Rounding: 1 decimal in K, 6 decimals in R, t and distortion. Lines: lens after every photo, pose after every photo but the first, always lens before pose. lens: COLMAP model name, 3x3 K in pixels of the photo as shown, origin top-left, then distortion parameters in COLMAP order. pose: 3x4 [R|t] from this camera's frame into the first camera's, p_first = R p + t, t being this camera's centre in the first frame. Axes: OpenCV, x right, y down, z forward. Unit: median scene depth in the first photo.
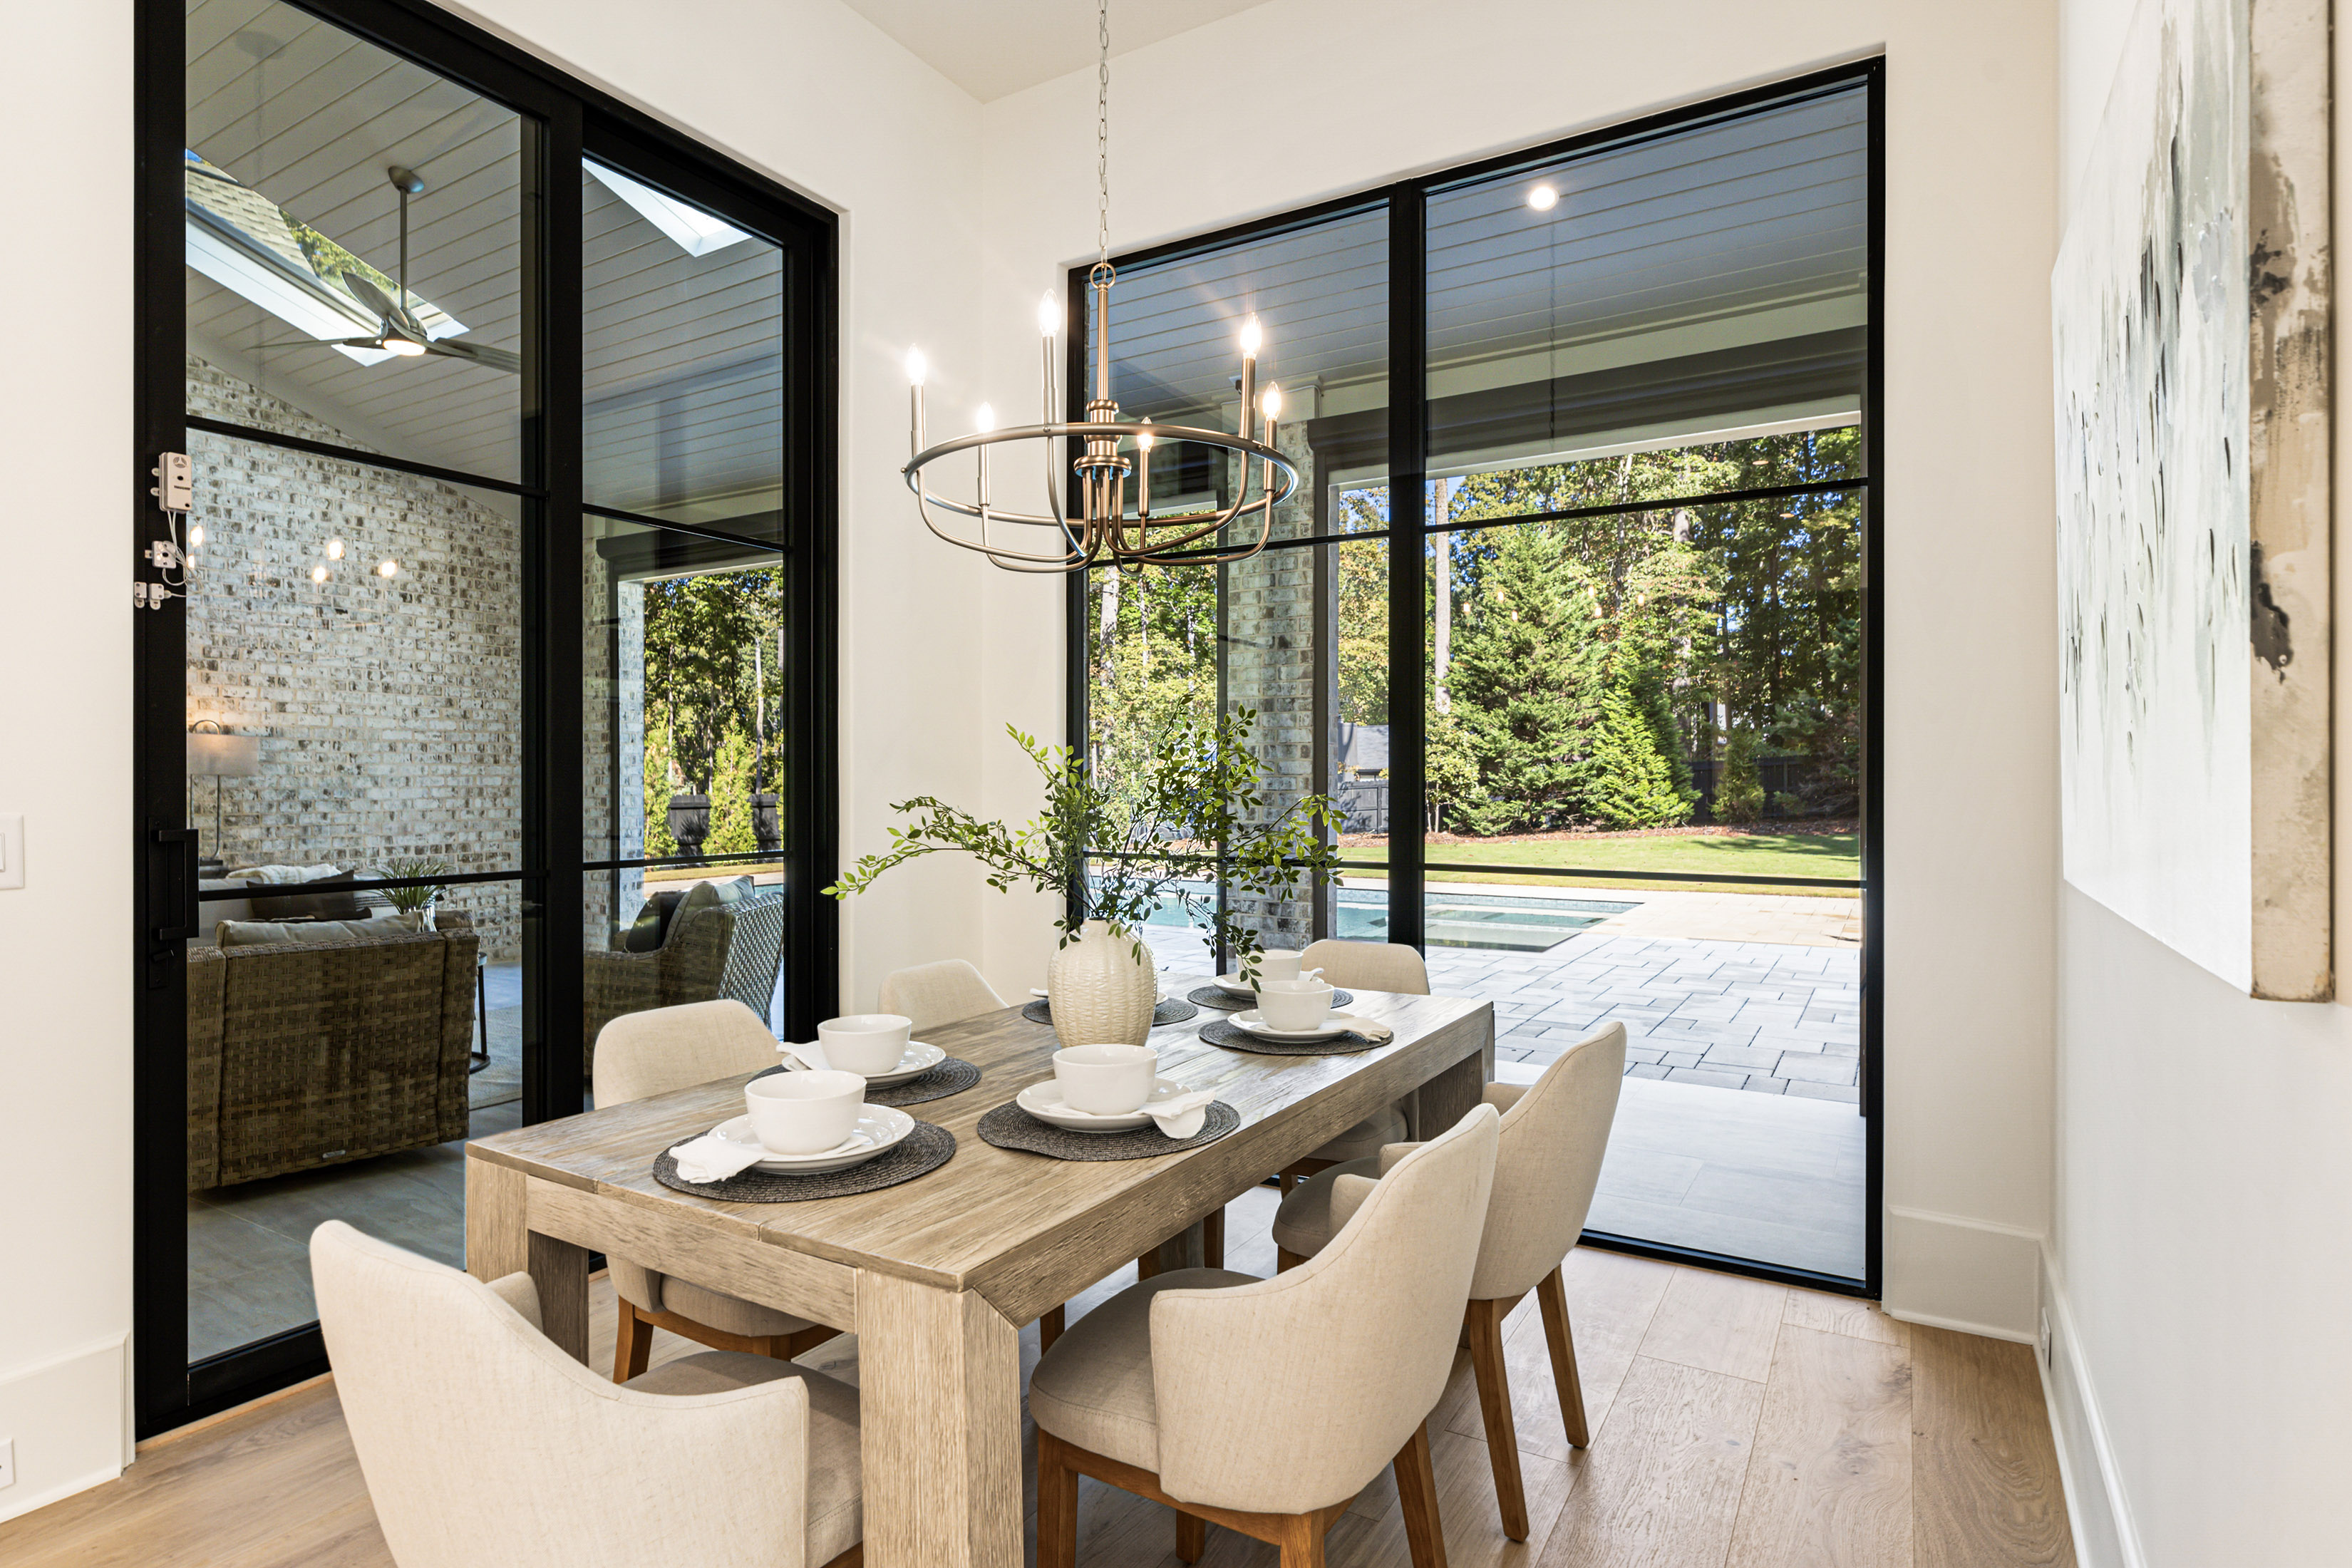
lens RADIAL K [[1222.7, 0, 1175.1], [0, 1222.7, 782.2], [0, 0, 1]] dist [0.000955, -0.000046]
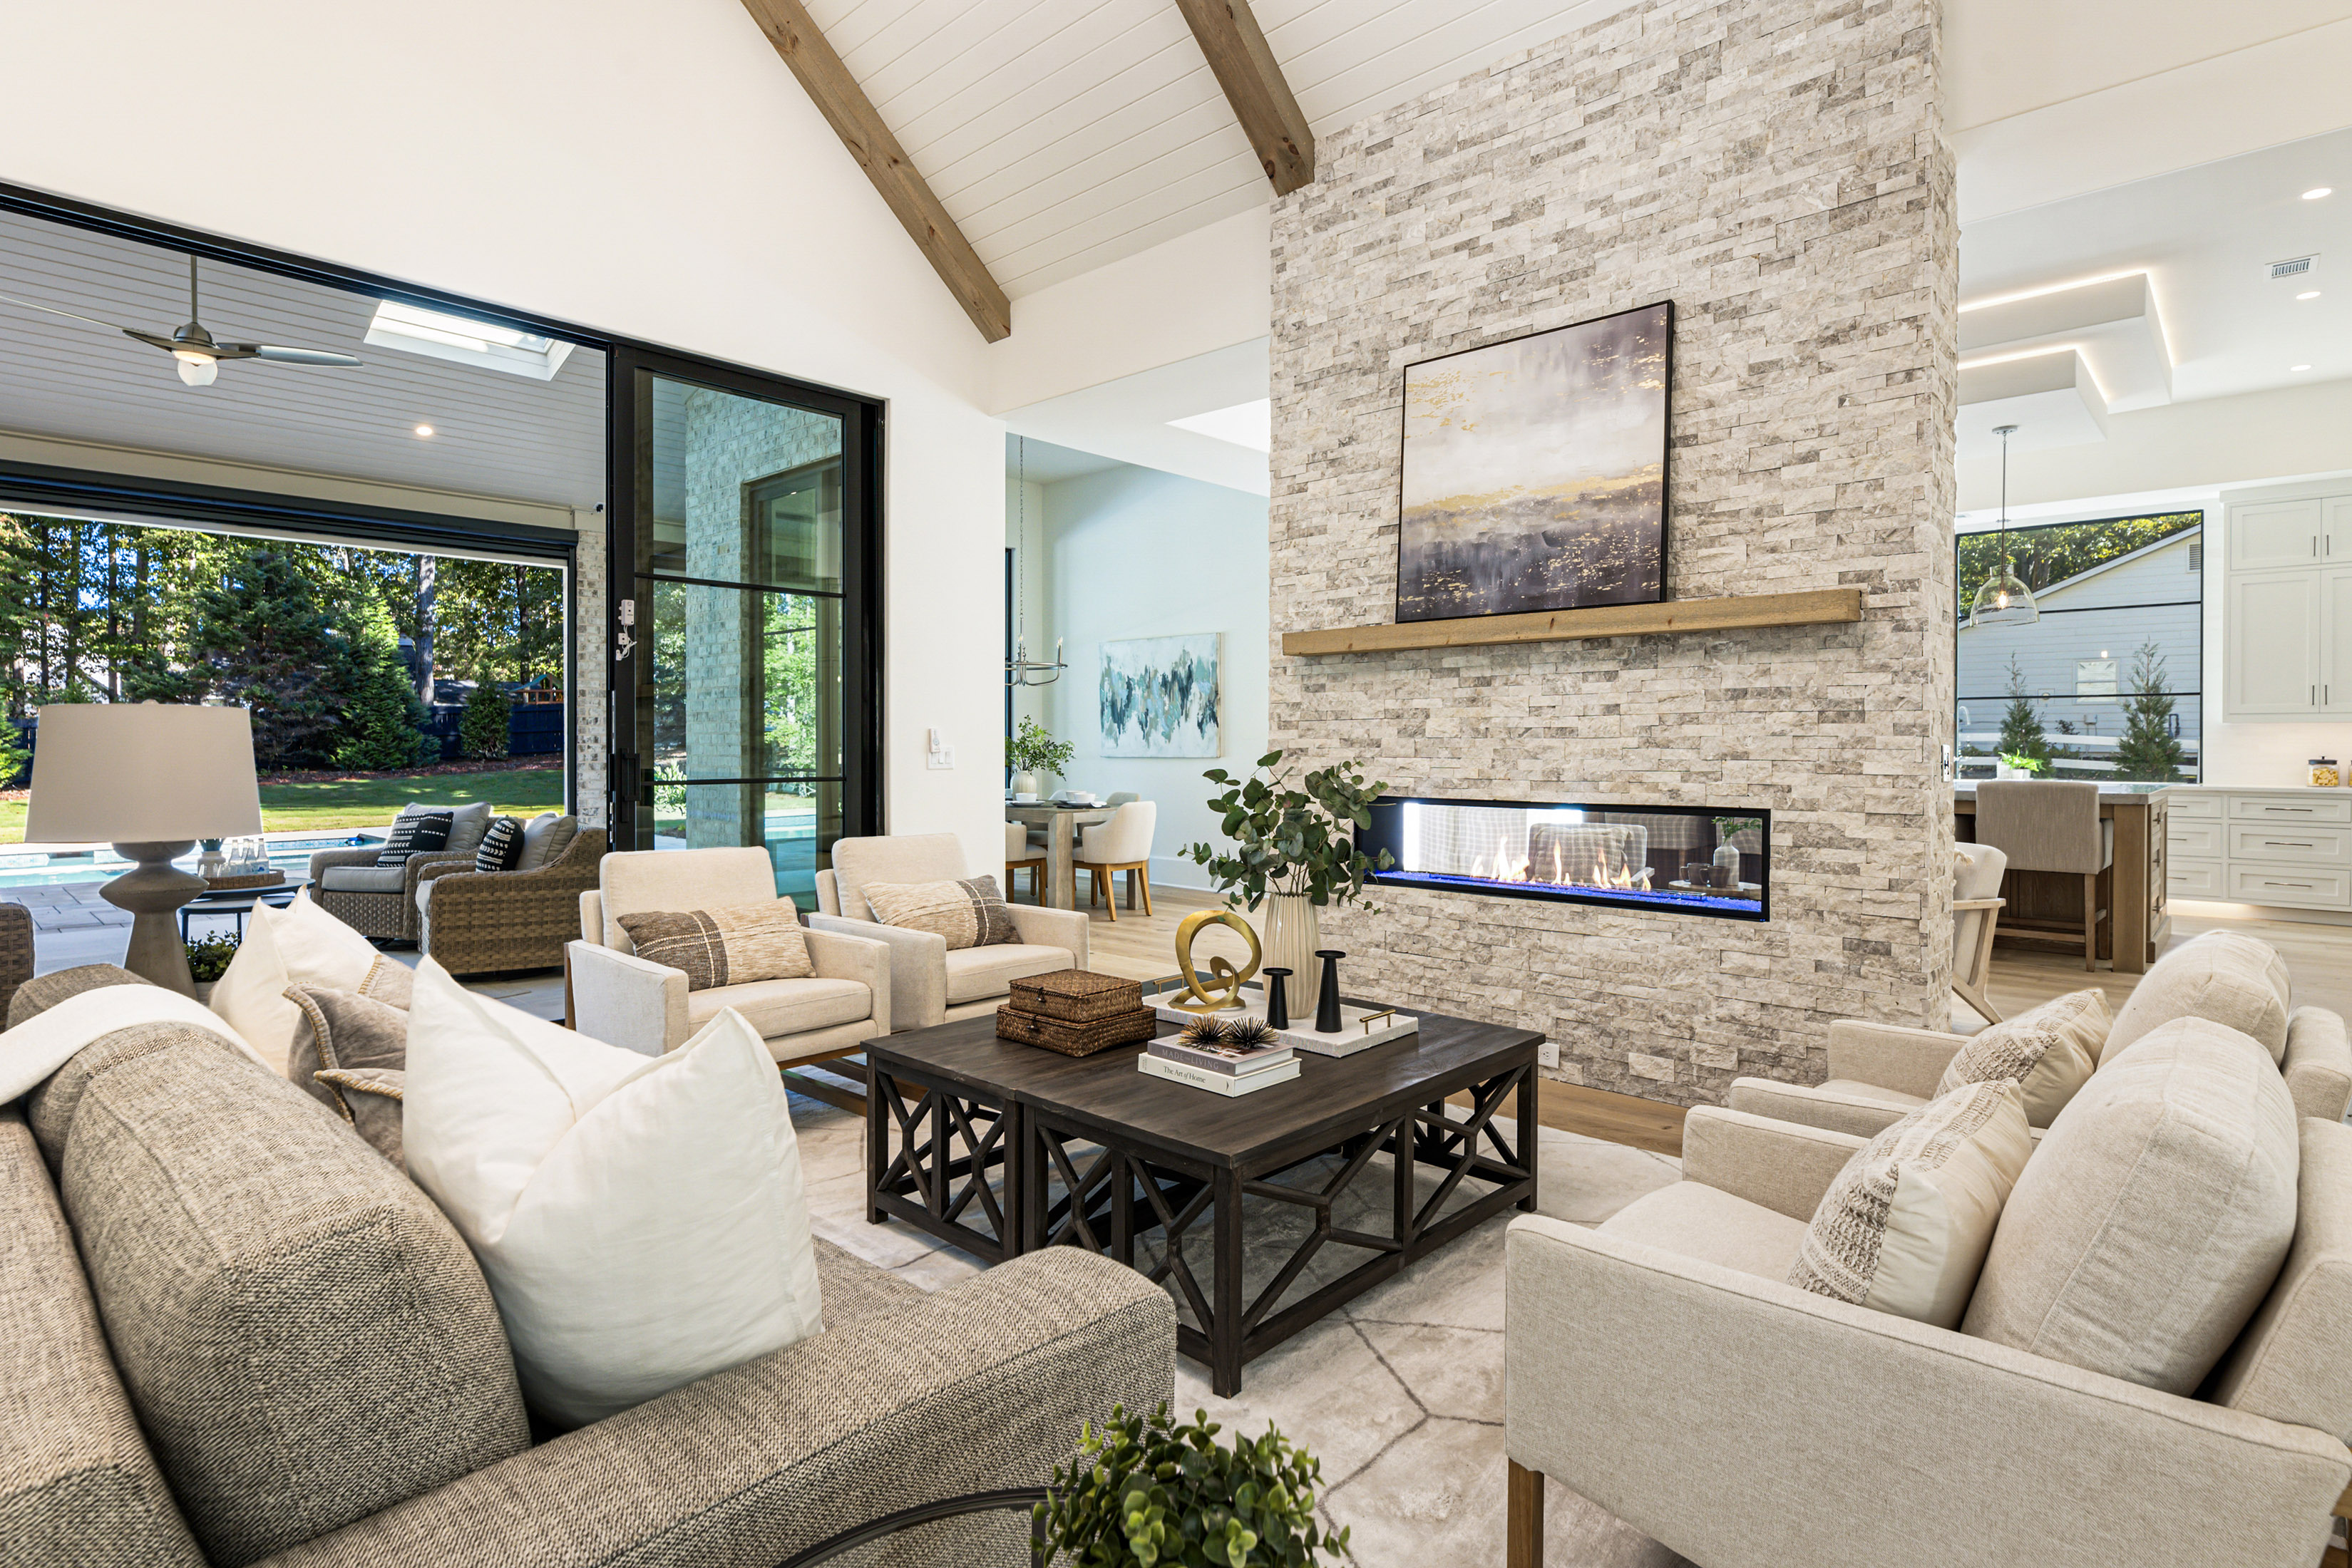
lens RADIAL K [[1176.4, 0, 1168.9], [0, 1176.4, 749.6], [0, 0, 1]] dist [-0.004661, 0.000251]
pose [[0.201939, -0.005185, 0.979384, -0.269431], [-0.000206, 0.999986, 0.005336, 0.001135], [-0.979398, -0.001279, 0.201935, -0.021621]]
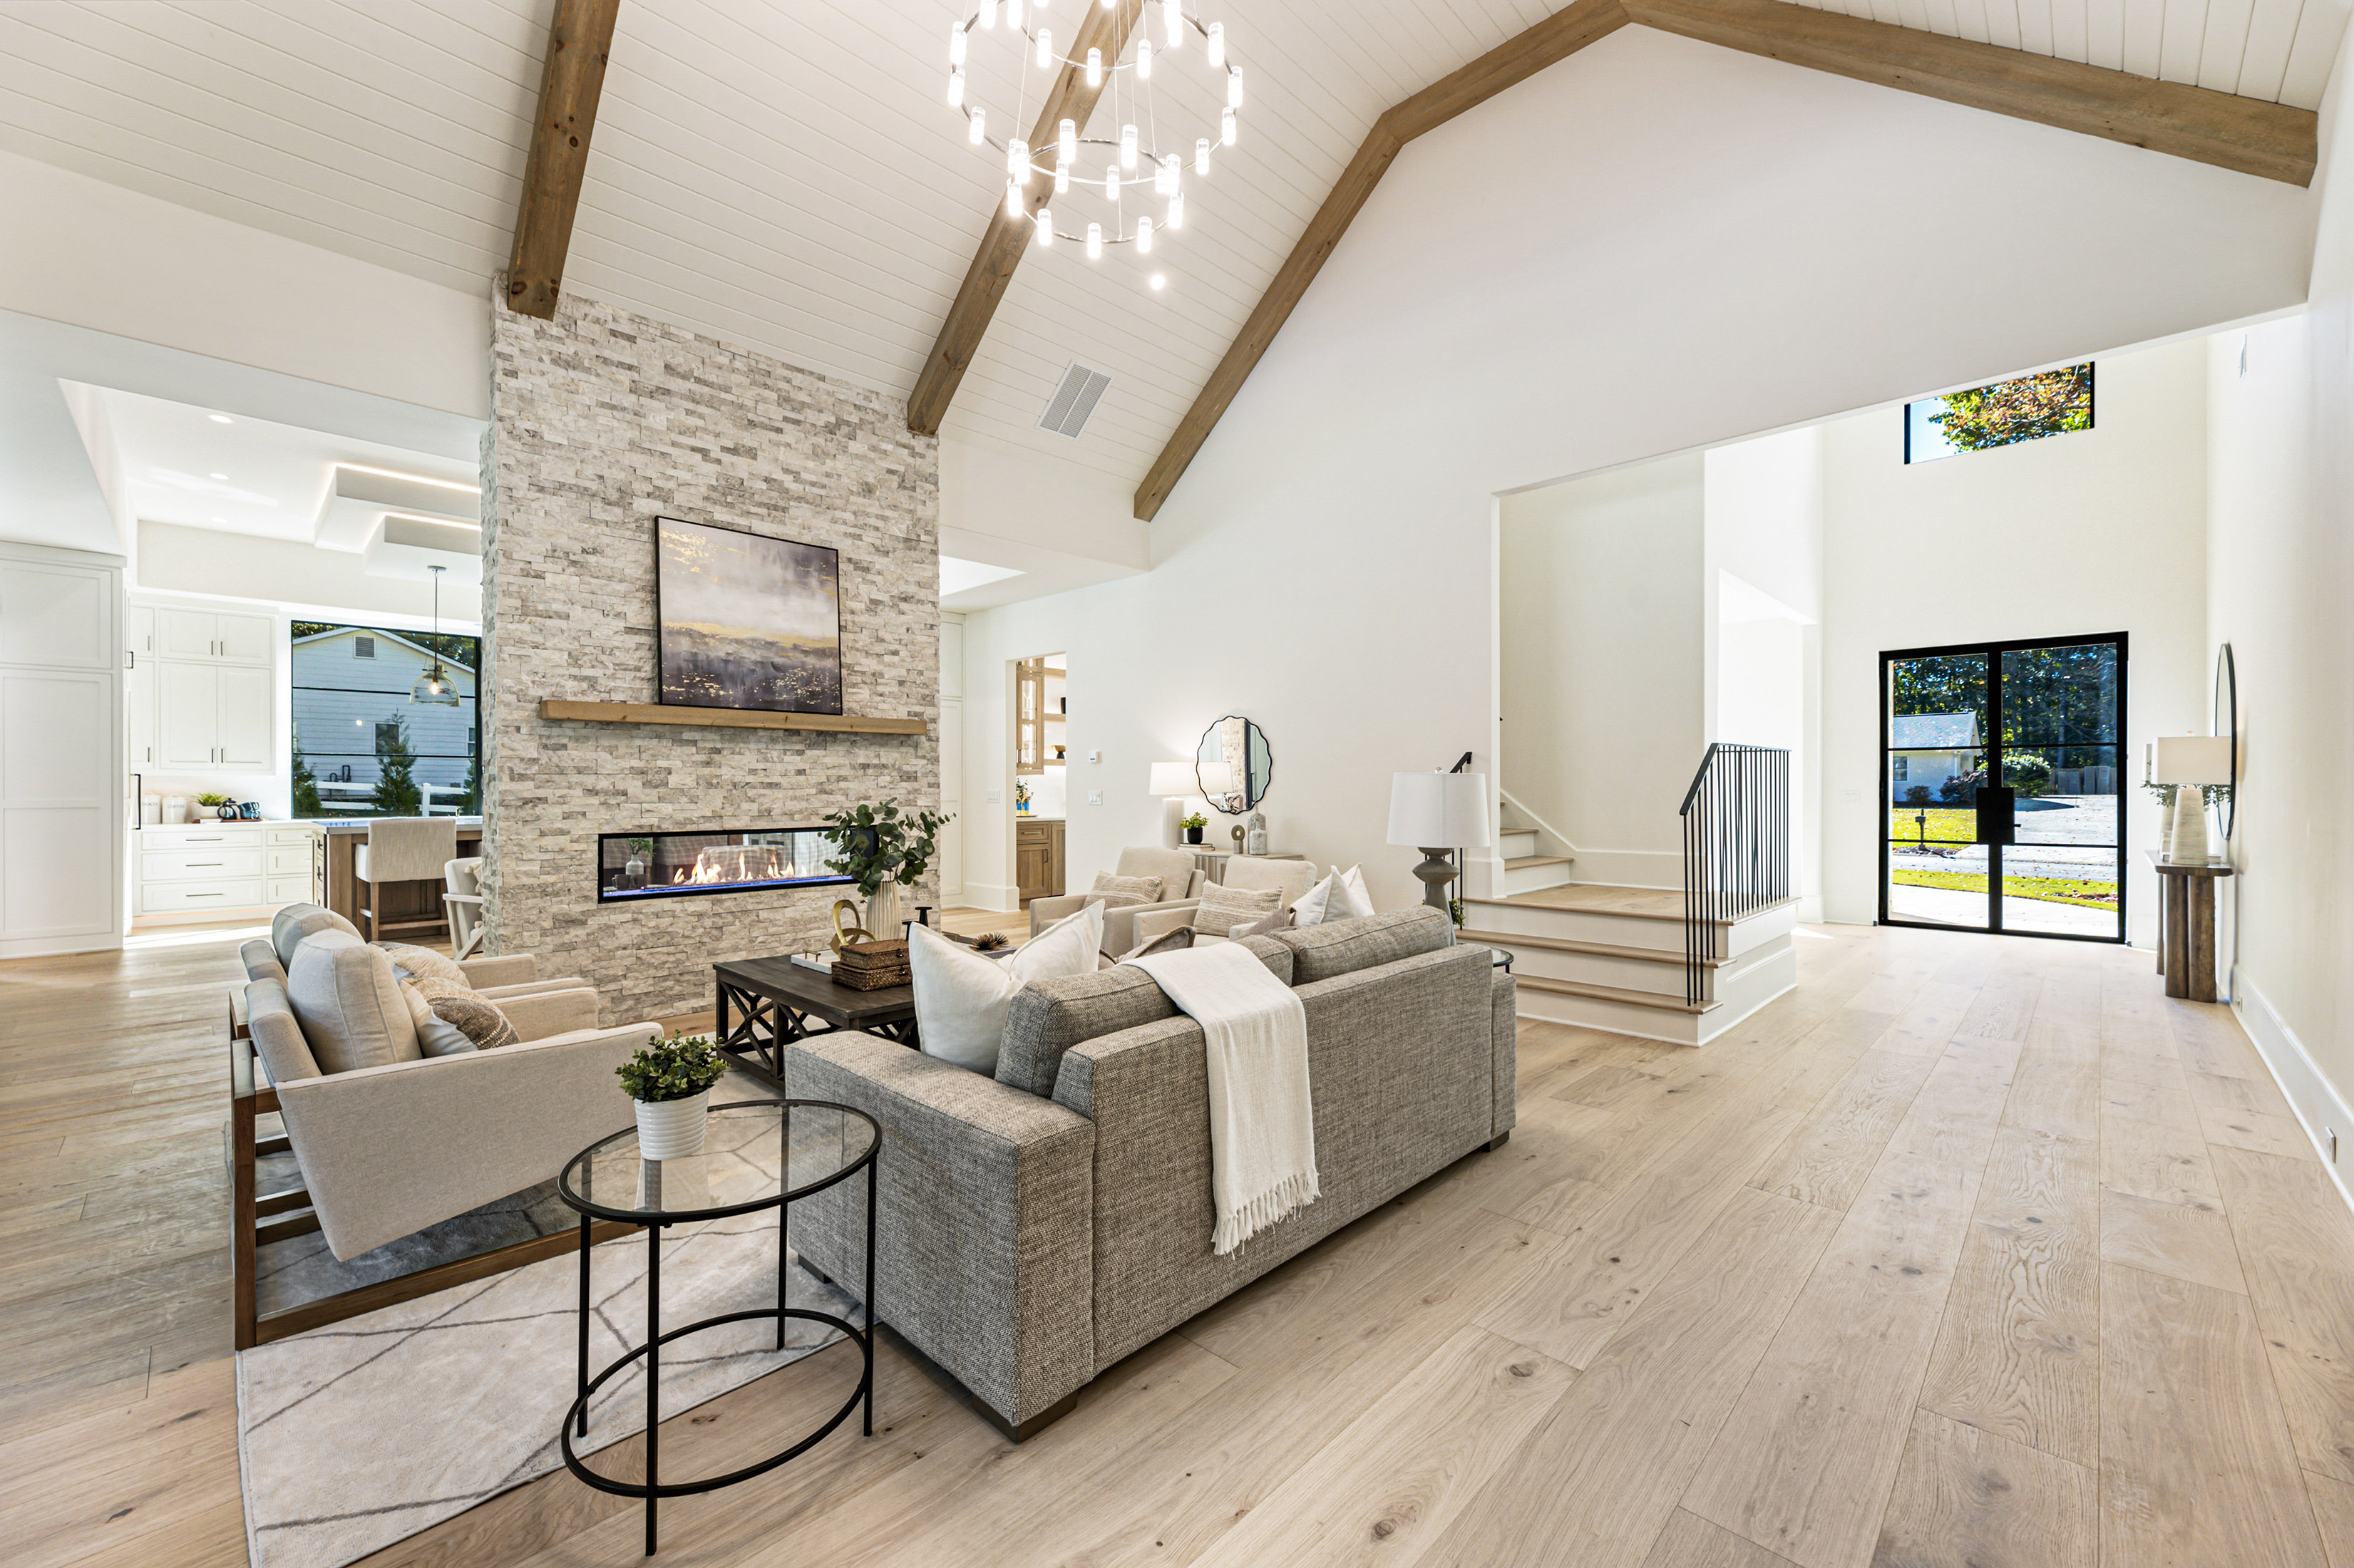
lens RADIAL K [[945.0, 0, 1157.5], [0, 945.0, 784.1], [0, 0, 1]] dist [-0.001369, -0.000845]
pose [[-0.971512, 0.000842, 0.236988, -0.241347], [0.000157, 0.999996, -0.002909, 0.000187], [-0.236990, -0.002788, -0.971508, 0.109708]]
